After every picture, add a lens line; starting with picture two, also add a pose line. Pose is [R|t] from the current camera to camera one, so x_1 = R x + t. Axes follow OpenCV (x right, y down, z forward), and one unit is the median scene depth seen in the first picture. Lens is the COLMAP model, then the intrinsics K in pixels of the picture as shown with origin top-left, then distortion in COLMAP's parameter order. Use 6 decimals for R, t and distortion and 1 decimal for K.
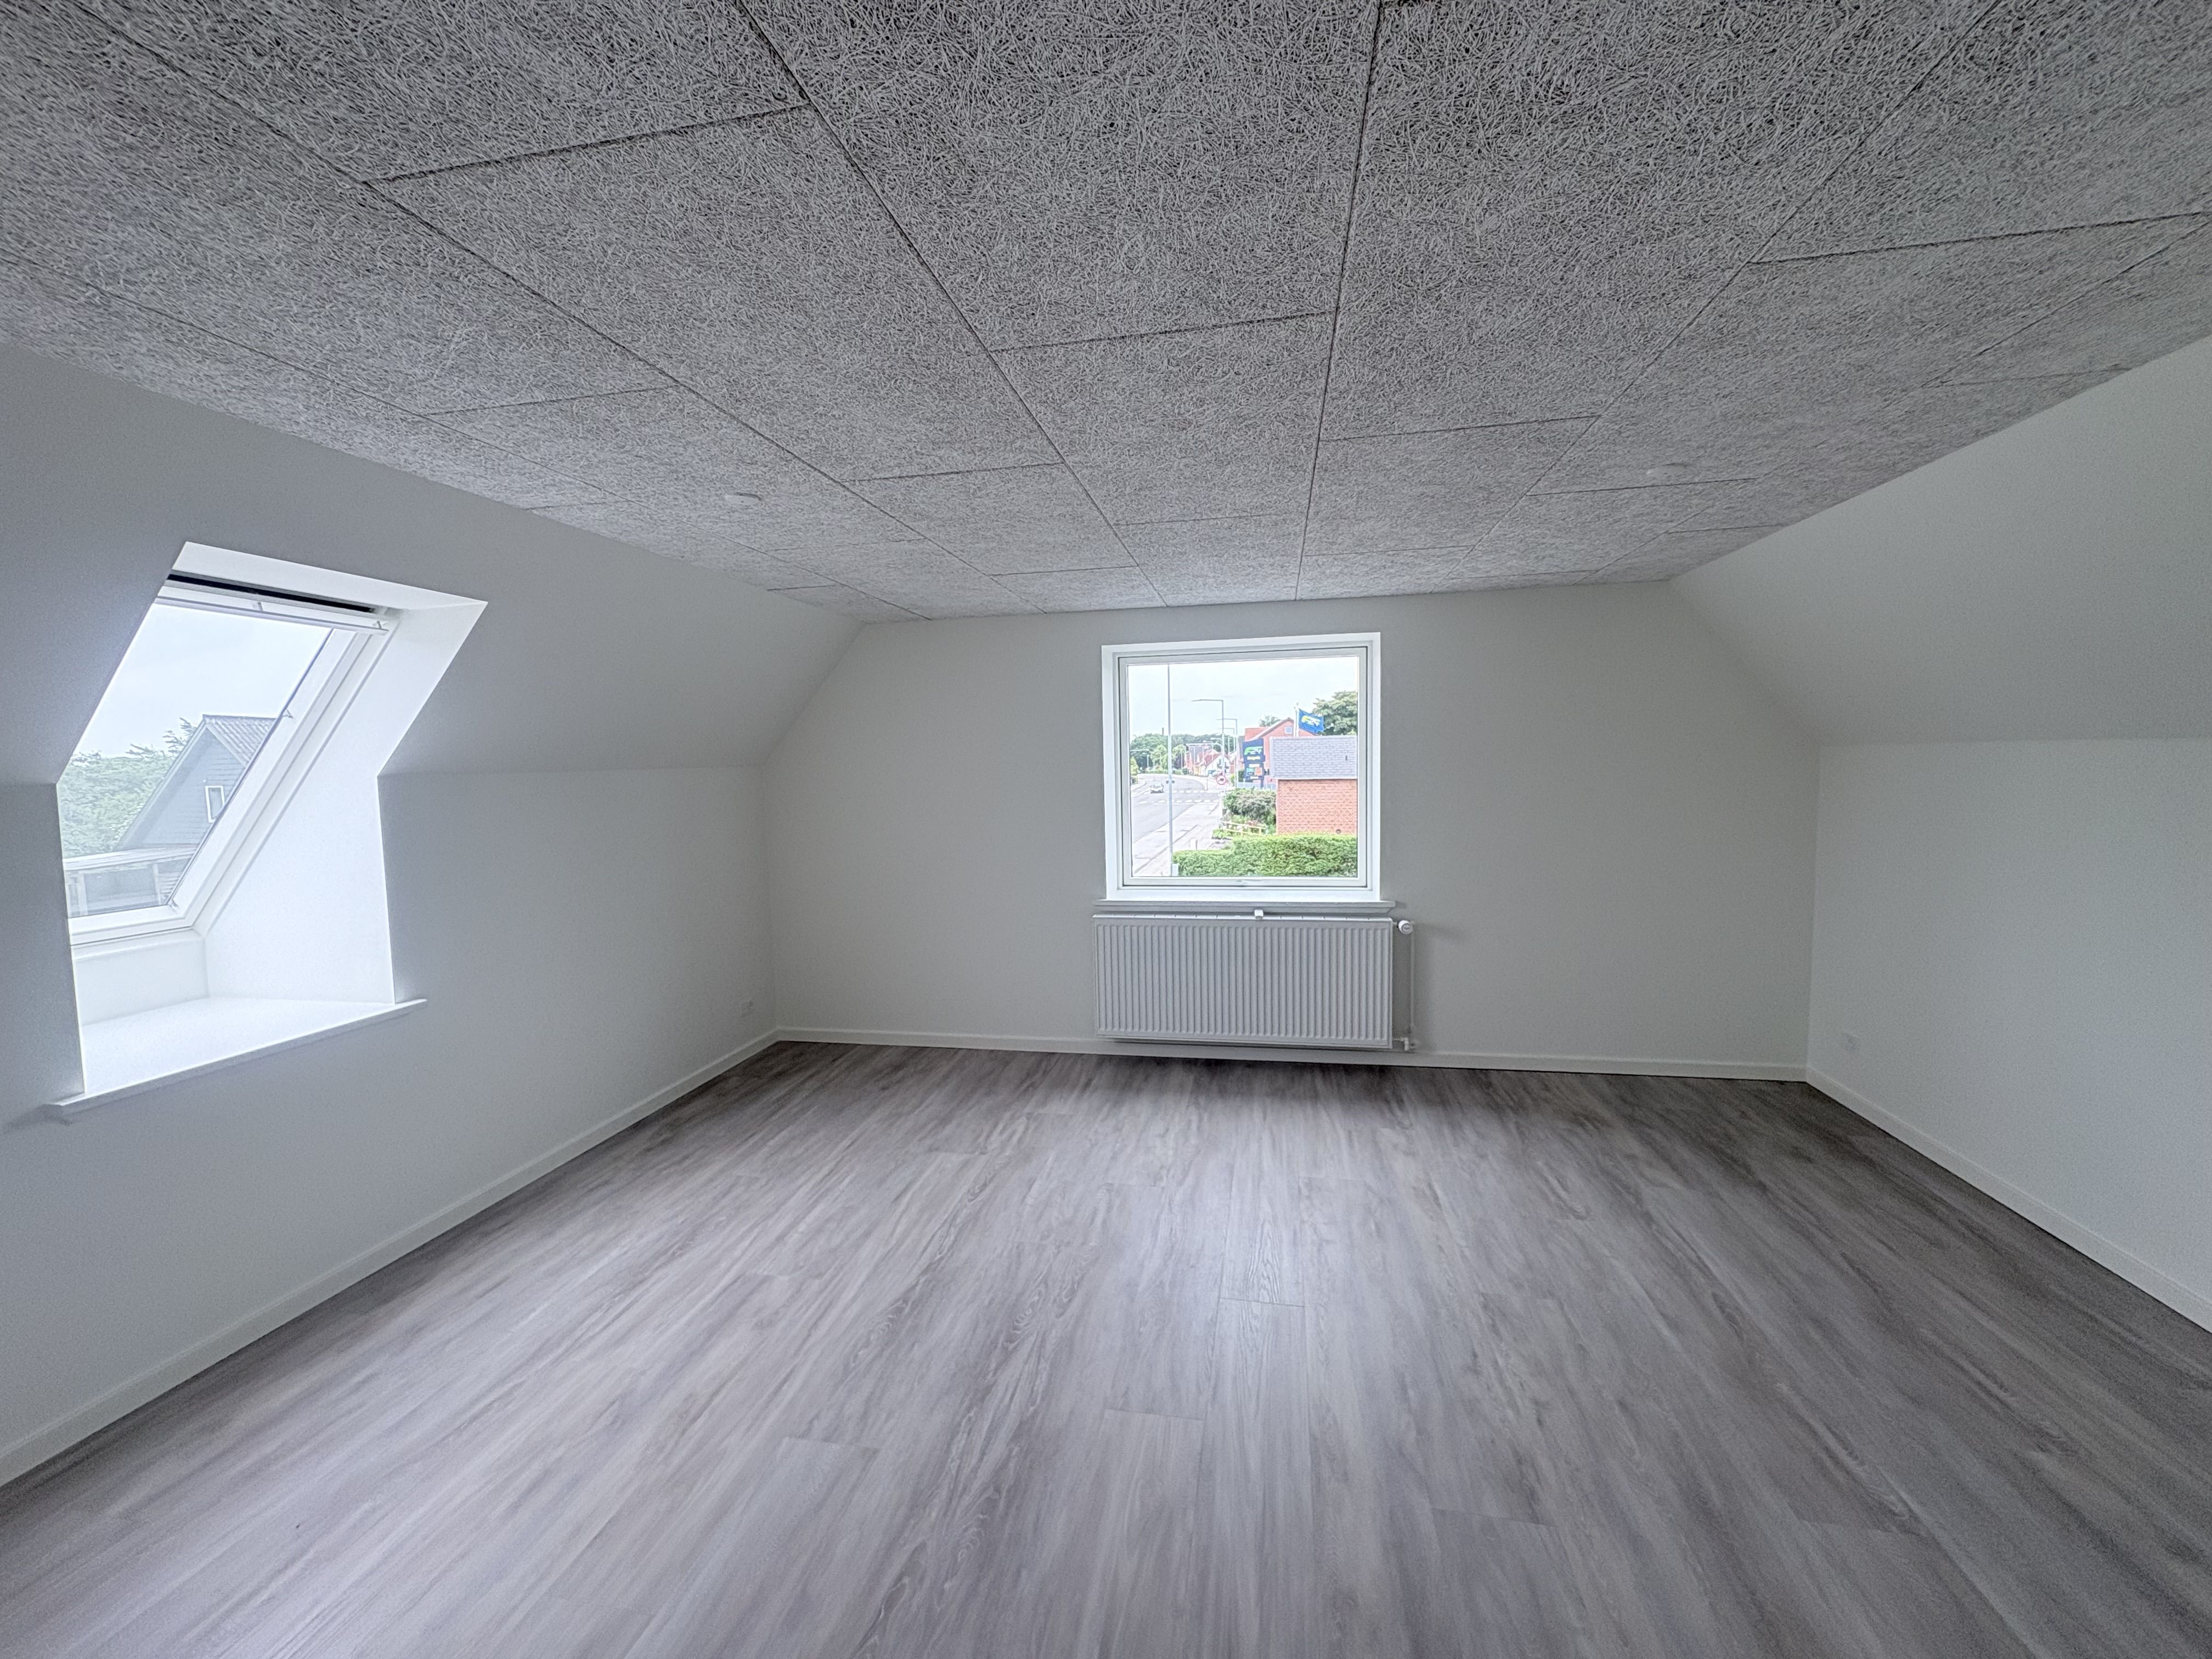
lens RADIAL K [[881.3, 0, 1103.6], [0, 881.3, 824.7], [0, 0, 1]] dist [0.002769, 0.000185]
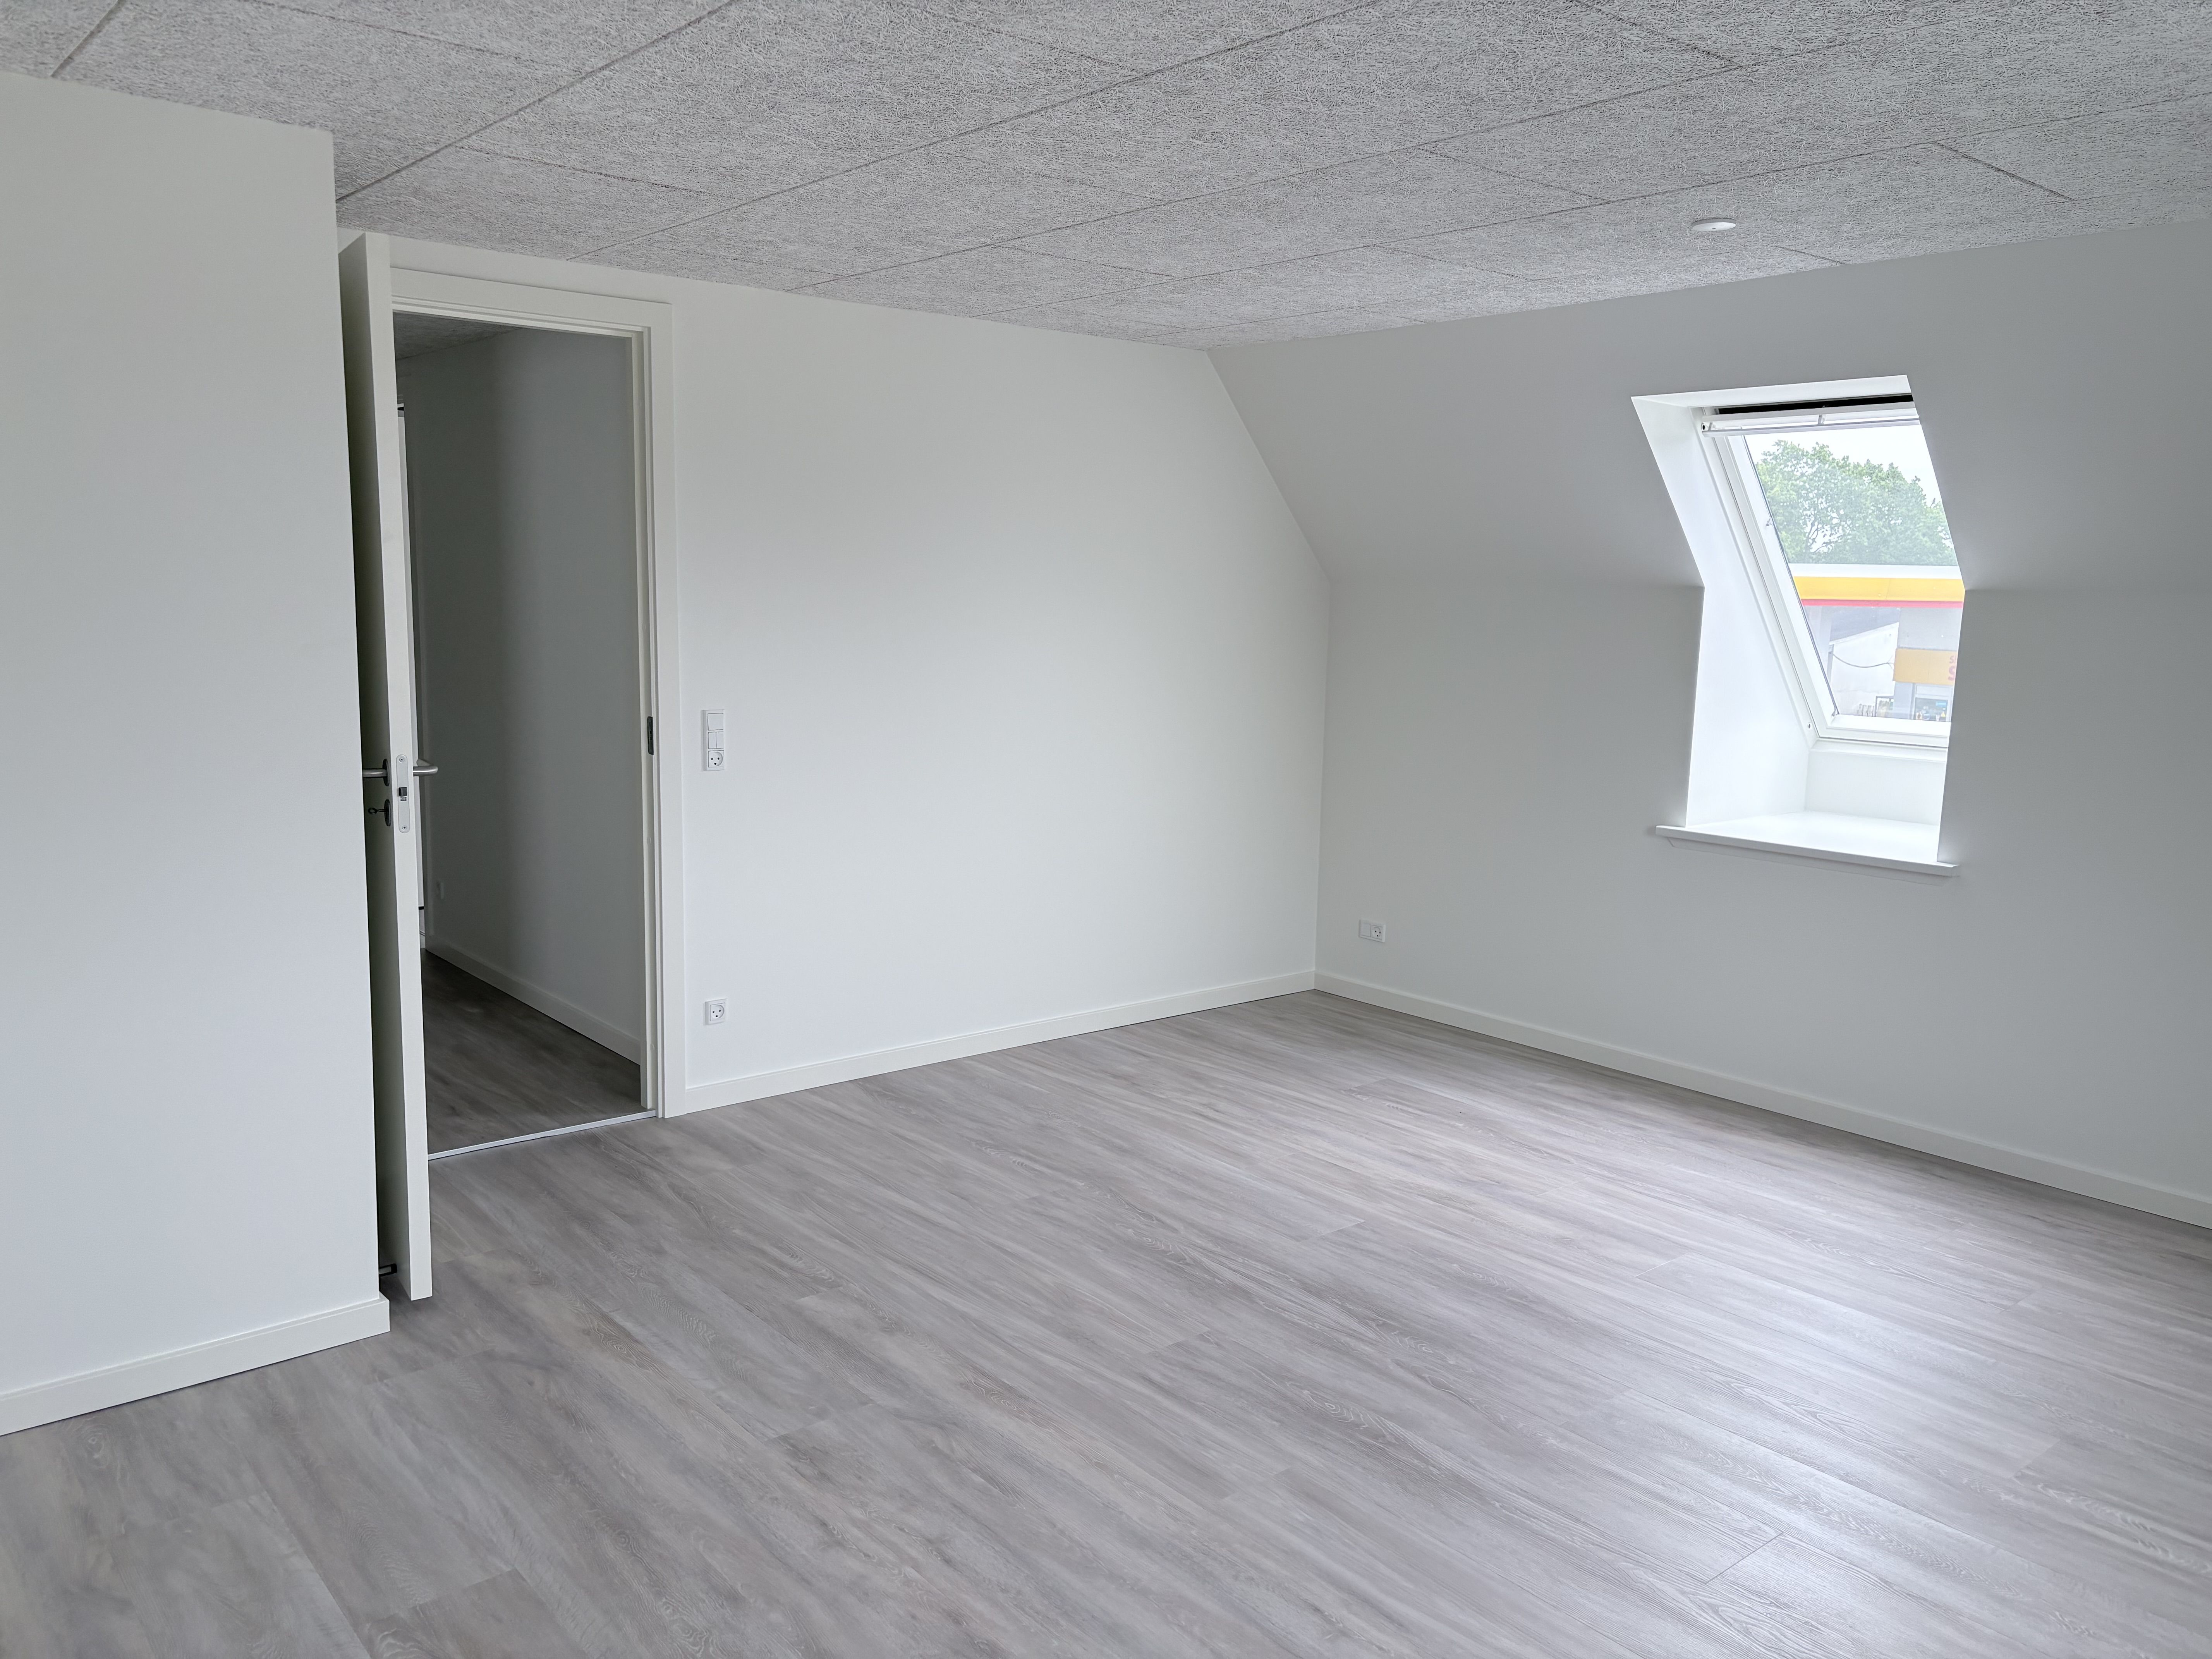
lens RADIAL K [[1672.6, 0, 1094.5], [0, 1672.6, 817.5], [0, 0, 1]] dist [0.038842, -0.019252]
pose [[-0.631331, 0.116870, -0.766657, 1.026715], [-0.063932, 0.977371, 0.201638, -0.122650], [0.772874, 0.176314, -0.609573, 1.465985]]
